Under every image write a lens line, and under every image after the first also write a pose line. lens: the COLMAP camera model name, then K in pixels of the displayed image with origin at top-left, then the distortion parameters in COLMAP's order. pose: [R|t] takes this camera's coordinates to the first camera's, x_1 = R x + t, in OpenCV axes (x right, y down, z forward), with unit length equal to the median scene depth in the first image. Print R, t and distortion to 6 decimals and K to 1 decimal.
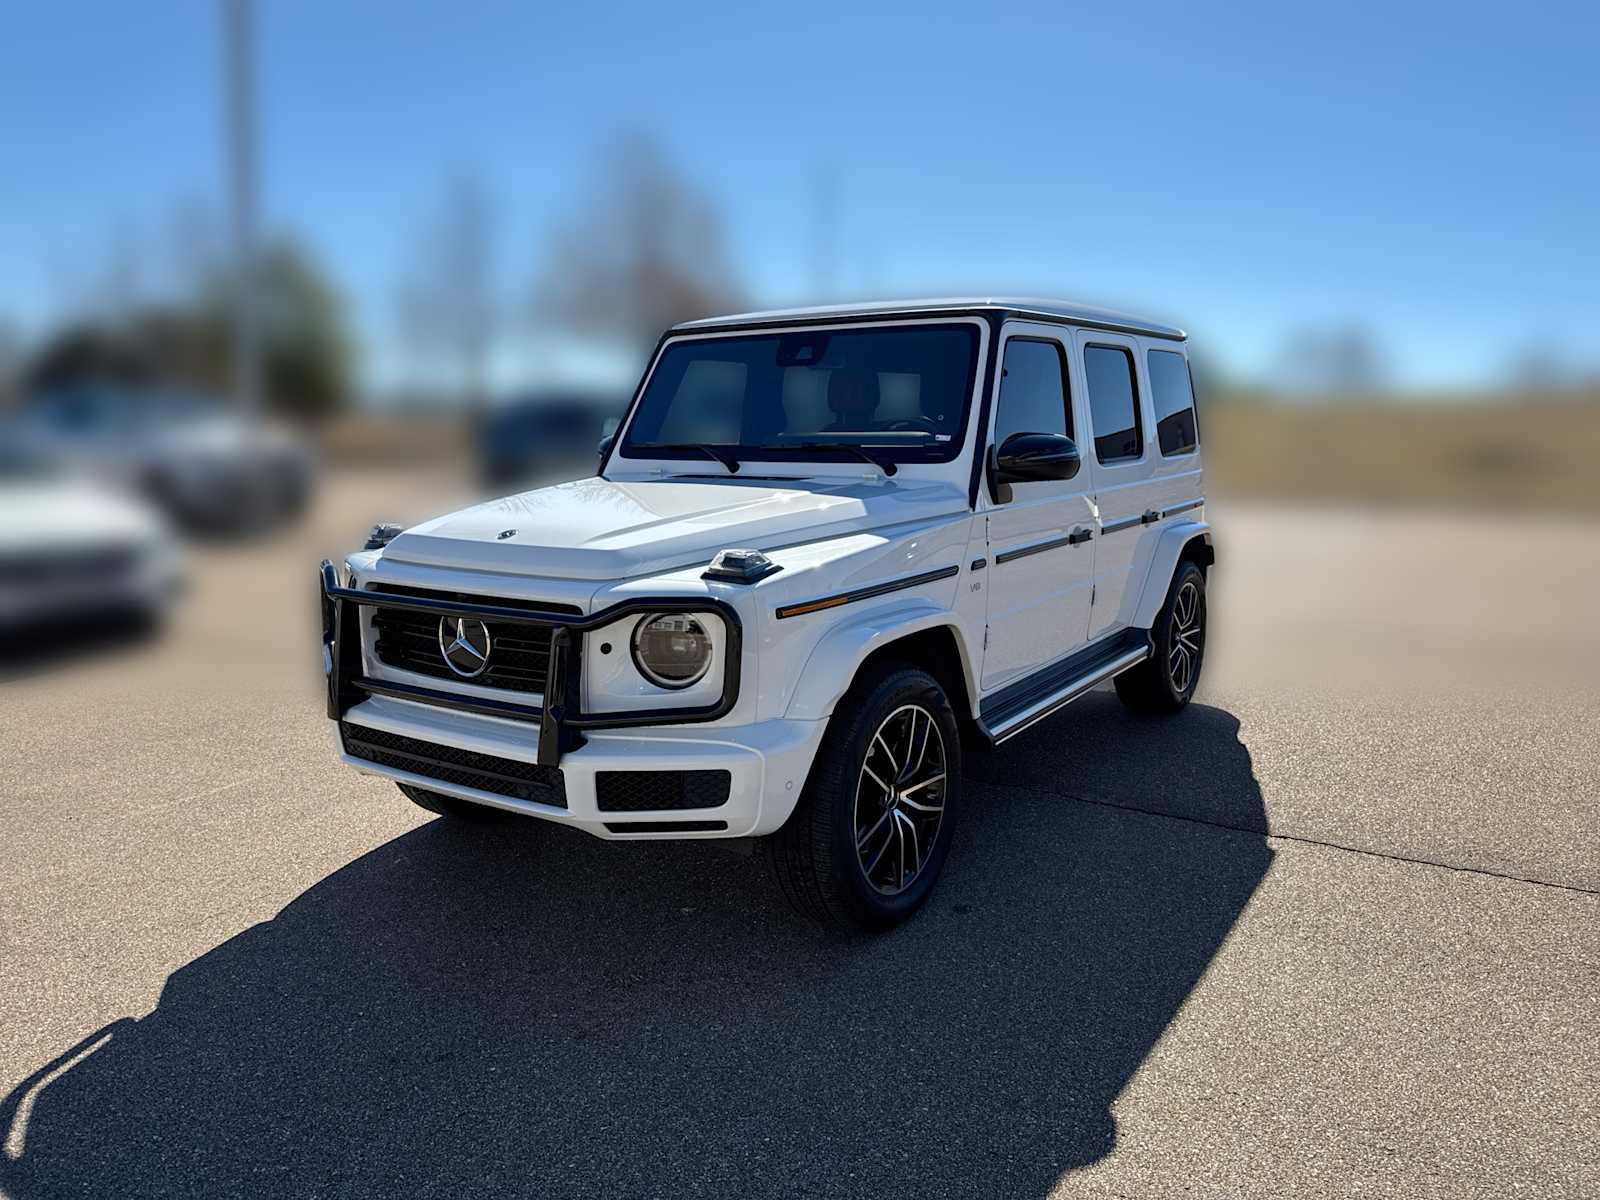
lens RADIAL K [[1111.7, 0, 800.0], [0, 1111.7, 600.0], [0, 0, 1]] dist [0.097143, -0.000104]
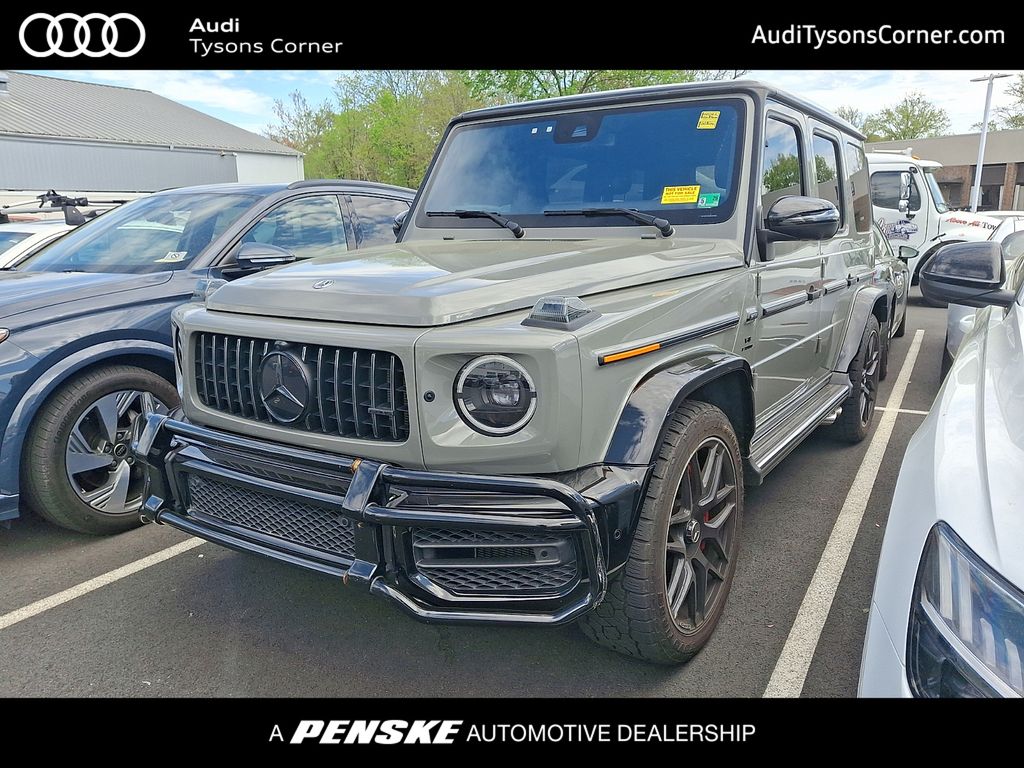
lens RADIAL K [[762.9, 0, 532.6], [0, 762.9, 385.2], [0, 0, 1]] dist [0.073046, -0.000163]
pose [[0.999550, -0.001478, 0.029945, -0.087746], [0.000224, 0.999124, 0.041838, 0.004636], [-0.029980, -0.041813, 0.998676, 0.274722]]
